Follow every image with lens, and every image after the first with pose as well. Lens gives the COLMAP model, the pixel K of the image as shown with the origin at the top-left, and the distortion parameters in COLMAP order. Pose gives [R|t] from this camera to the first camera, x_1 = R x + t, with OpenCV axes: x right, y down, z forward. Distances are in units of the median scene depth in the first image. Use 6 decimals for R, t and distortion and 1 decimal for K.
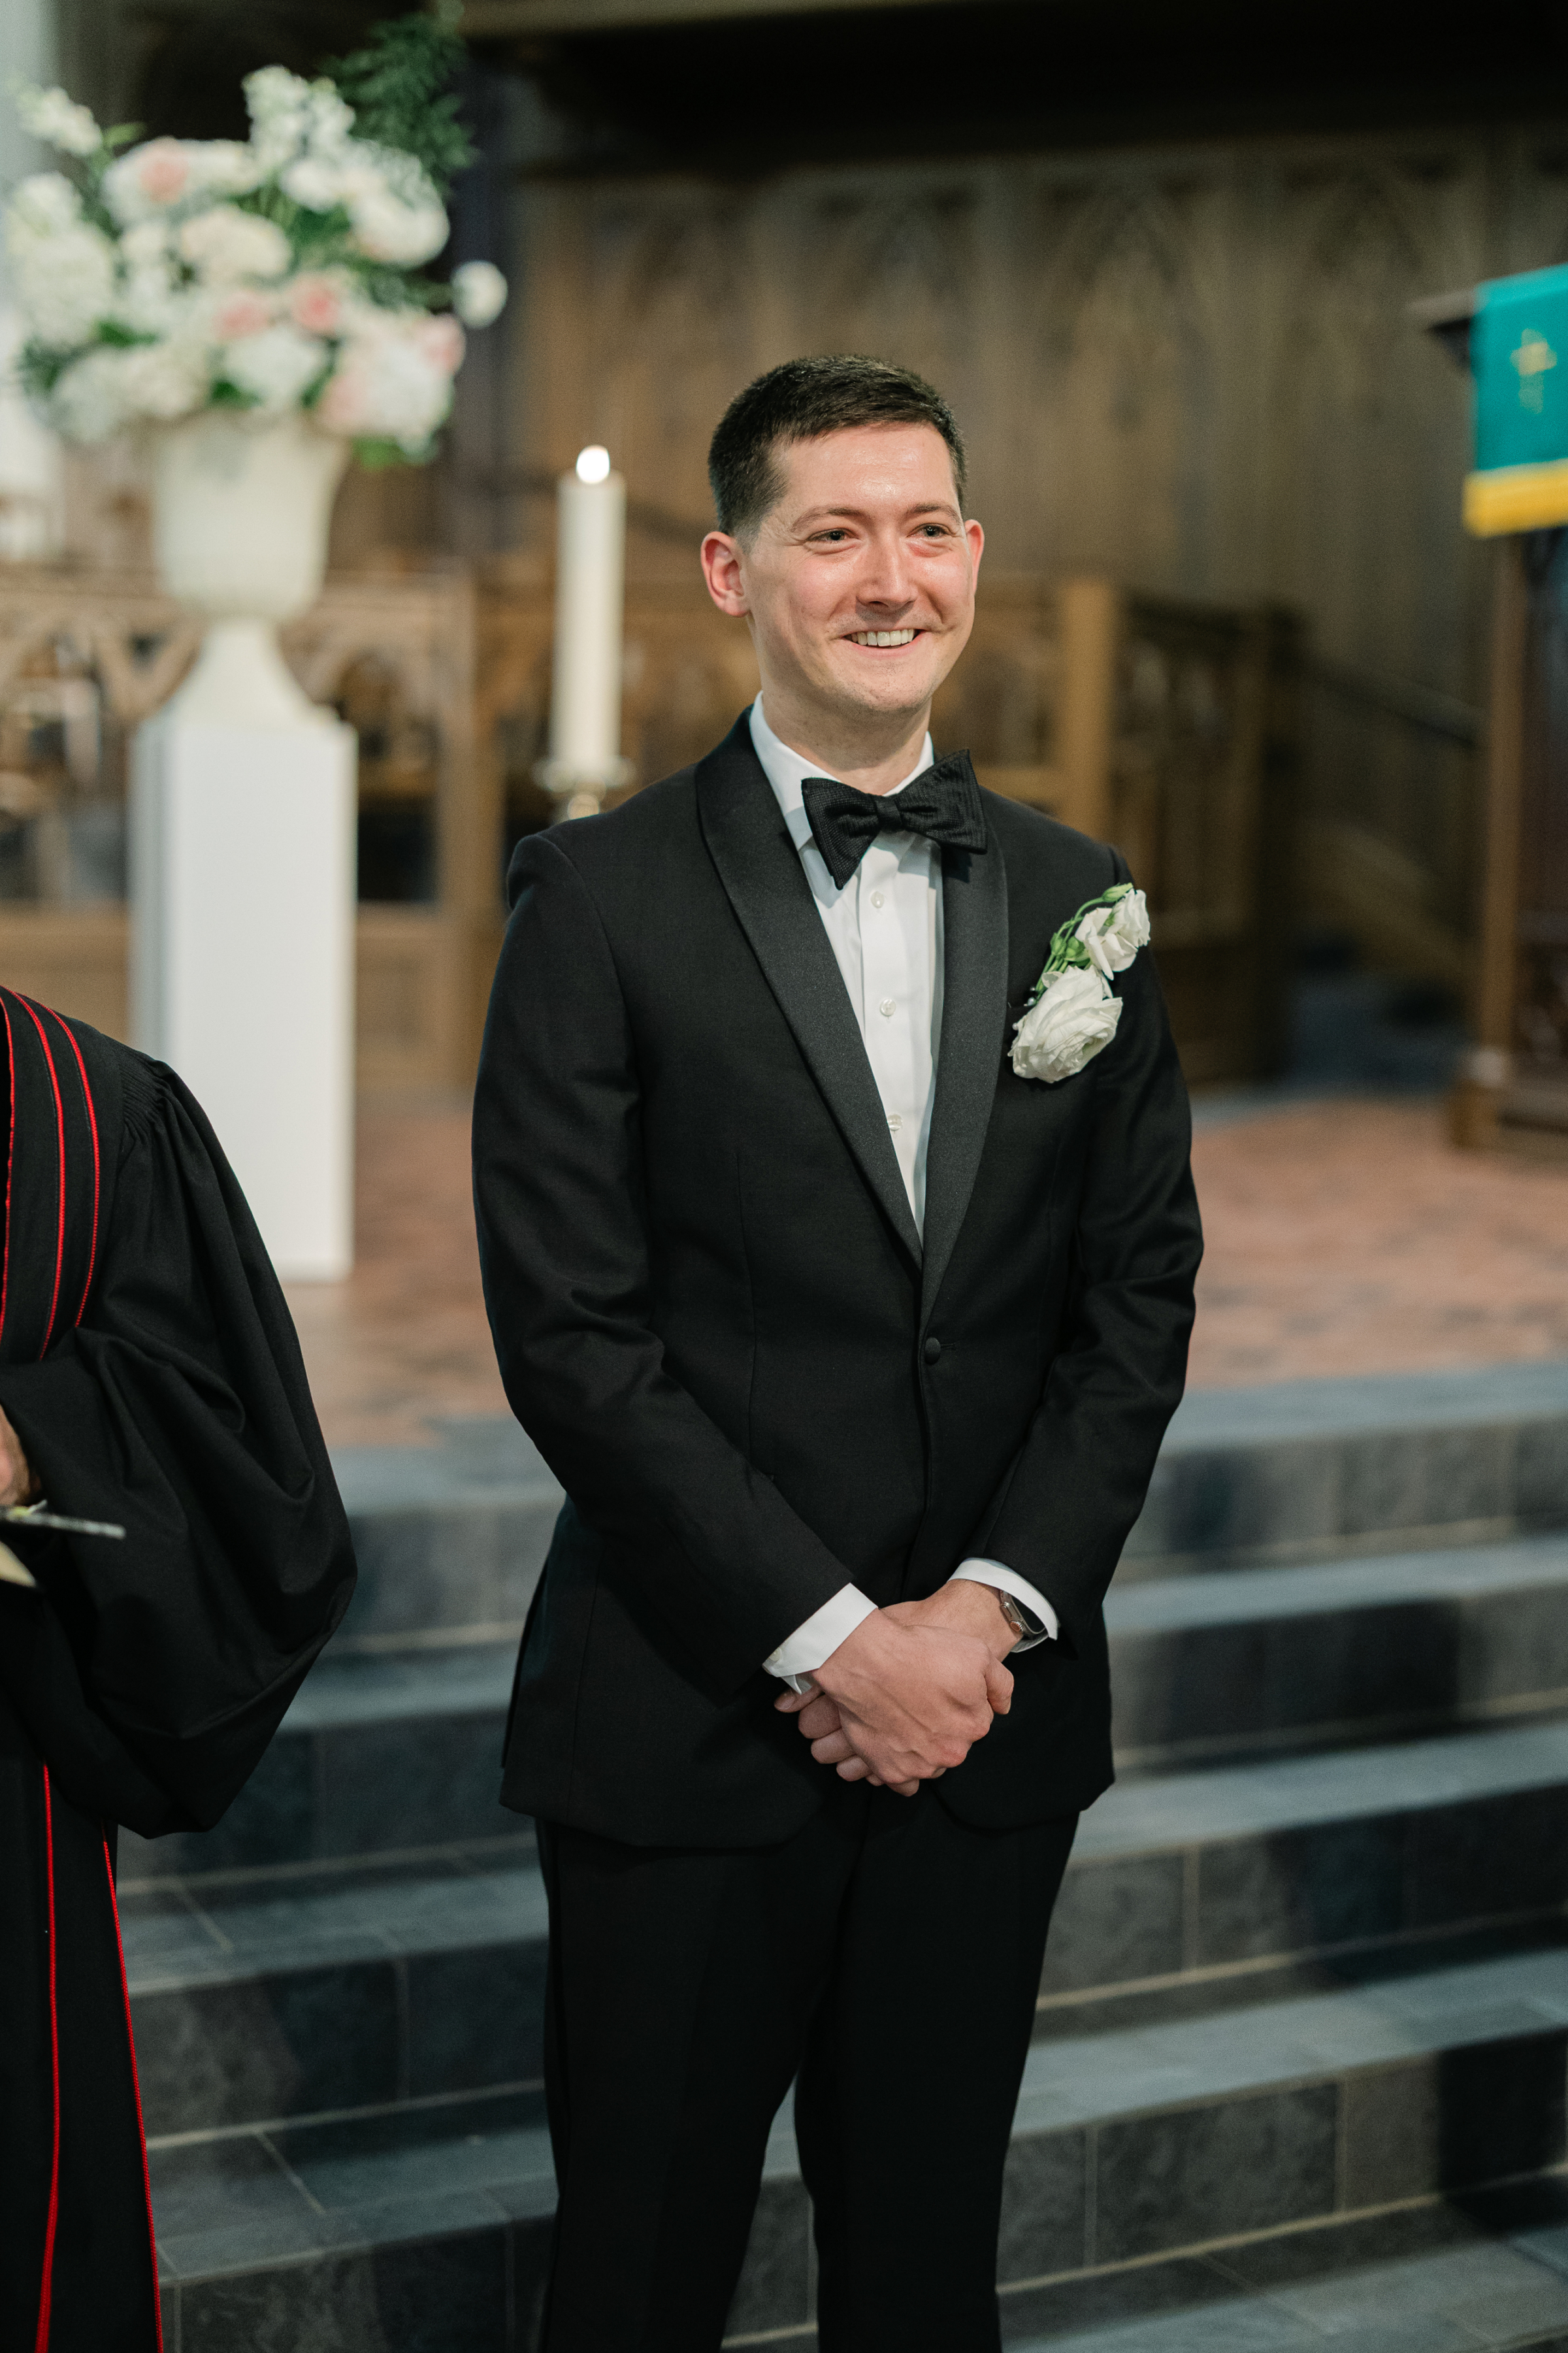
lens RADIAL K [[3355.0, 0, 784.0], [0, 3355.0, 1176.5], [0, 0, 1]] dist [-0.007094, 0.007915]
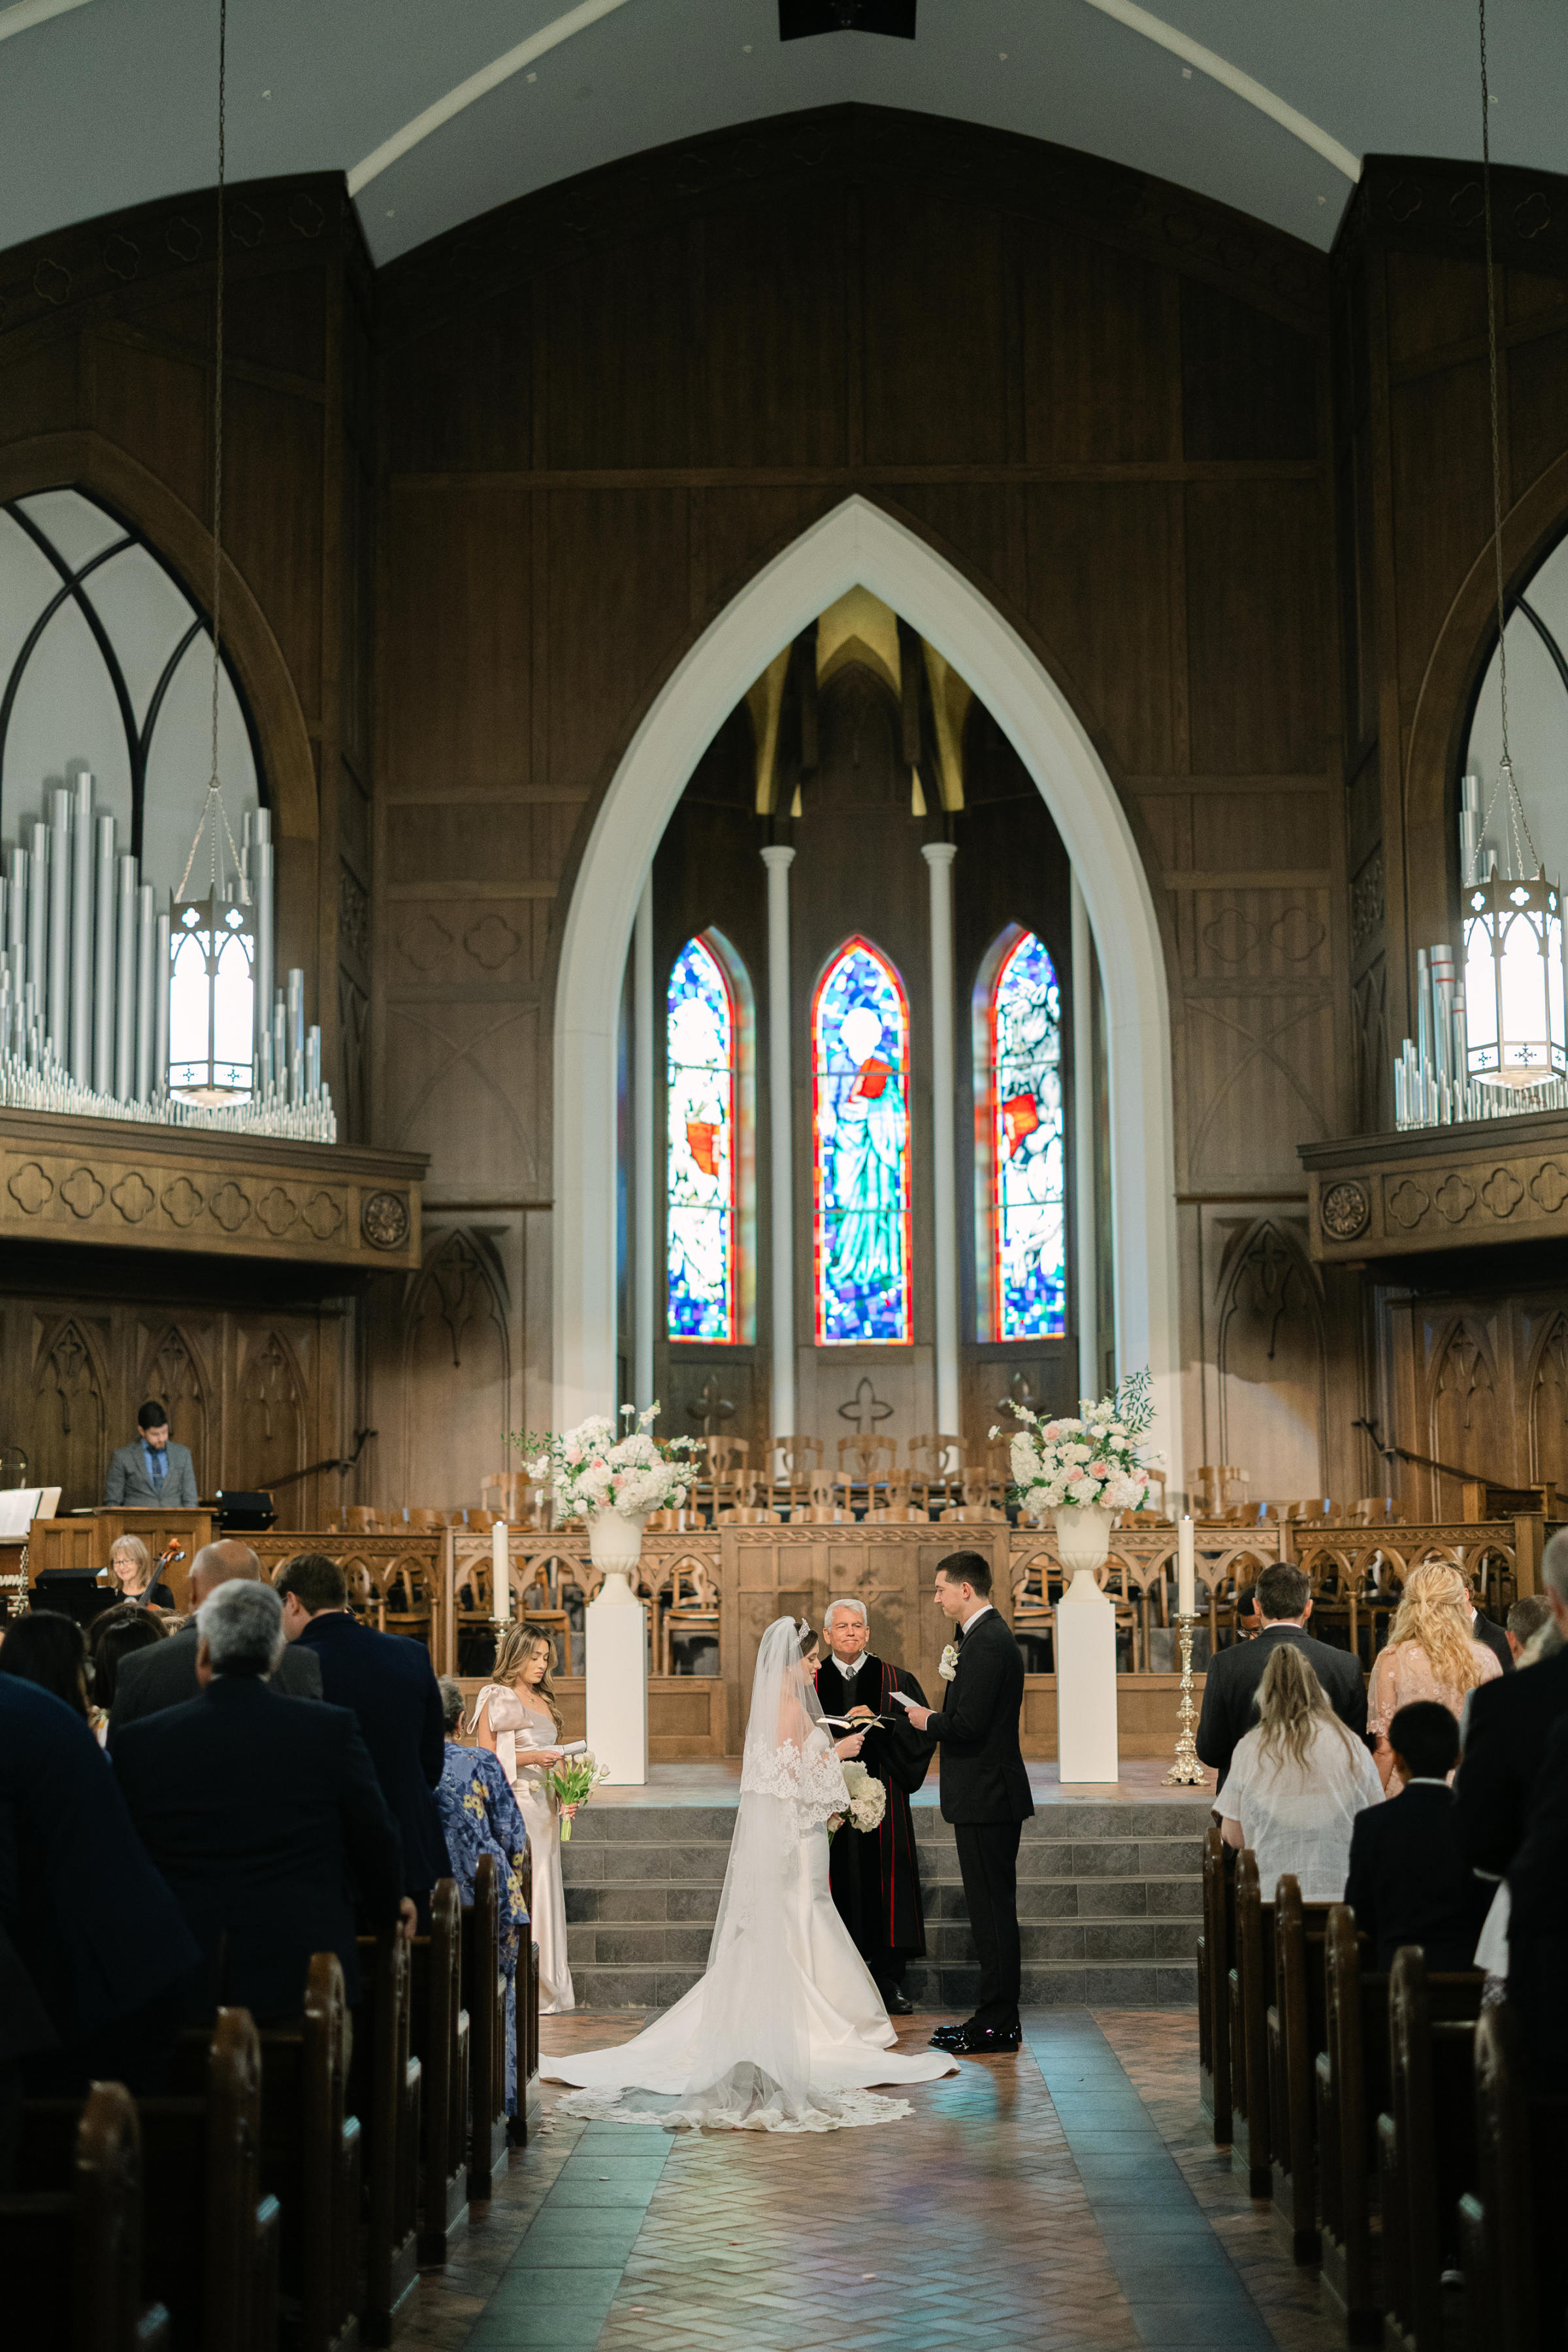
lens RADIAL K [[3353.8, 0, 784.0], [0, 3353.8, 1176.0], [0, 0, 1]] dist [-0.007094, 0.007915]
pose [[0.903345, -0.075973, -0.422133, 0.957795], [-0.028851, 0.971196, -0.236531, 0.231668], [0.427944, 0.225848, 0.875133, -1.983224]]
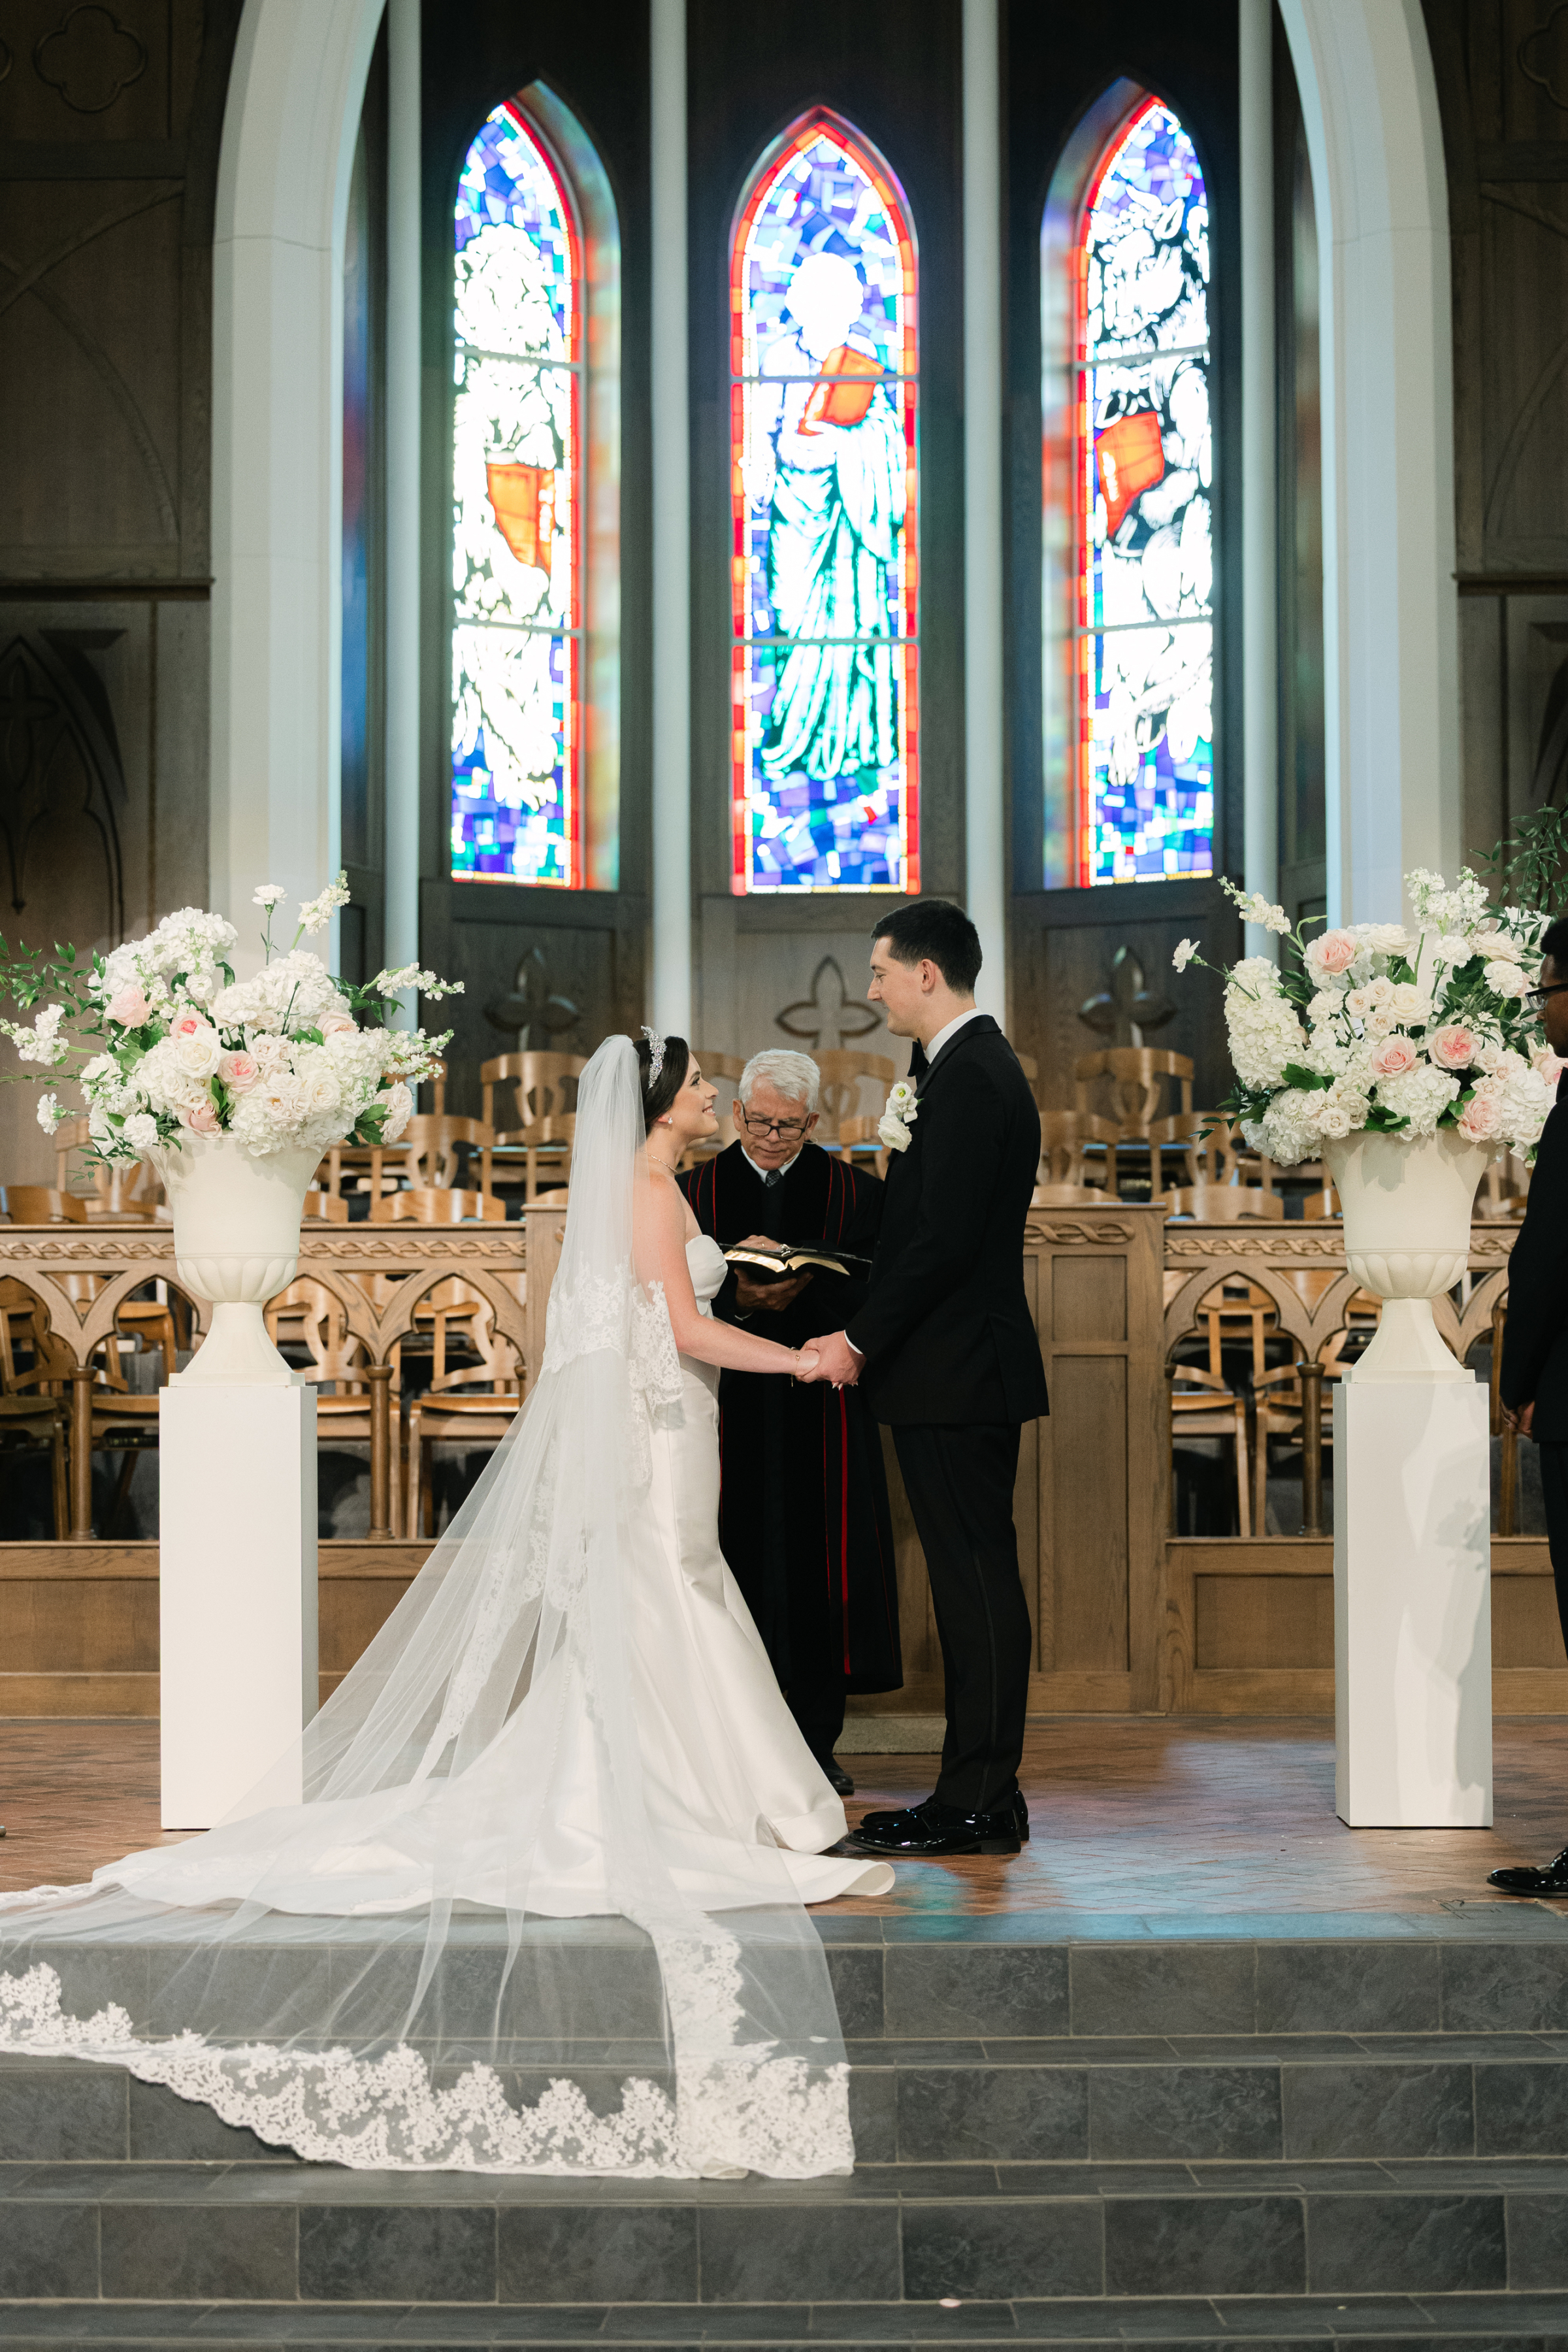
lens RADIAL K [[4602.5, 0, 784.0], [0, 4602.5, 1176.0], [0, 0, 1]] dist [-0.027981, 0.124078]
pose [[0.912620, -0.036557, -0.407171, 0.332993], [-0.031130, 0.986888, -0.158379, 0.070120], [0.407622, 0.157215, 0.899515, -0.651783]]
